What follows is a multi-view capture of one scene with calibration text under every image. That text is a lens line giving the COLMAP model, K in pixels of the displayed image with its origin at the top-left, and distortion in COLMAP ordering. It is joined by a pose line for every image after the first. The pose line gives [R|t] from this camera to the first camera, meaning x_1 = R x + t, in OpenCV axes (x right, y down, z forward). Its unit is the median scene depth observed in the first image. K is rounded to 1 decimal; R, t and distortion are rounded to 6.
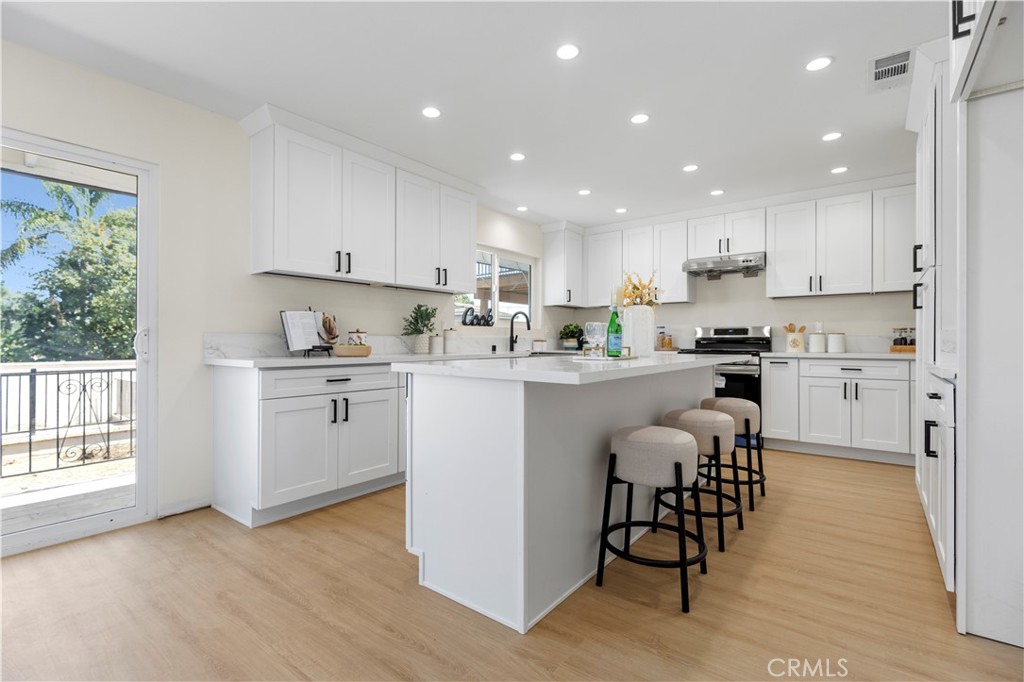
lens RADIAL K [[460.3, 0, 517.8], [0, 460.3, 346.9], [0, 0, 1]] dist [-0.002301, -0.000351]
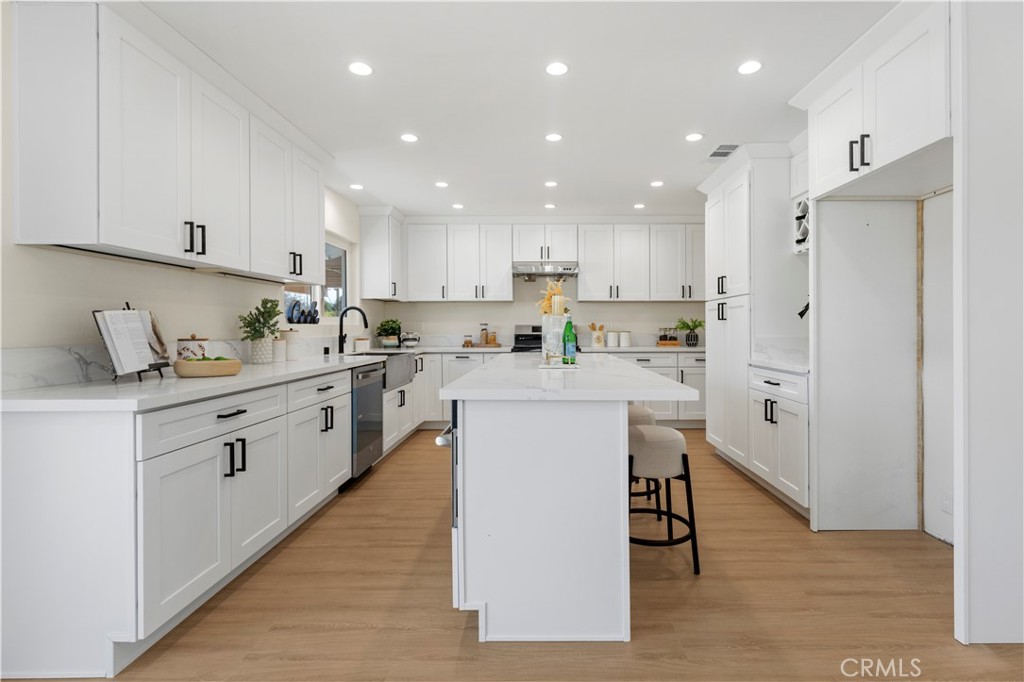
lens RADIAL K [[476.9, 0, 541.5], [0, 476.9, 336.7], [0, 0, 1]] dist [-0.000218, -0.000207]
pose [[0.793413, -0.012637, 0.608553, -0.312031], [0.008155, 0.999915, 0.010131, -0.032627], [-0.608629, -0.003075, 0.793449, 0.101083]]
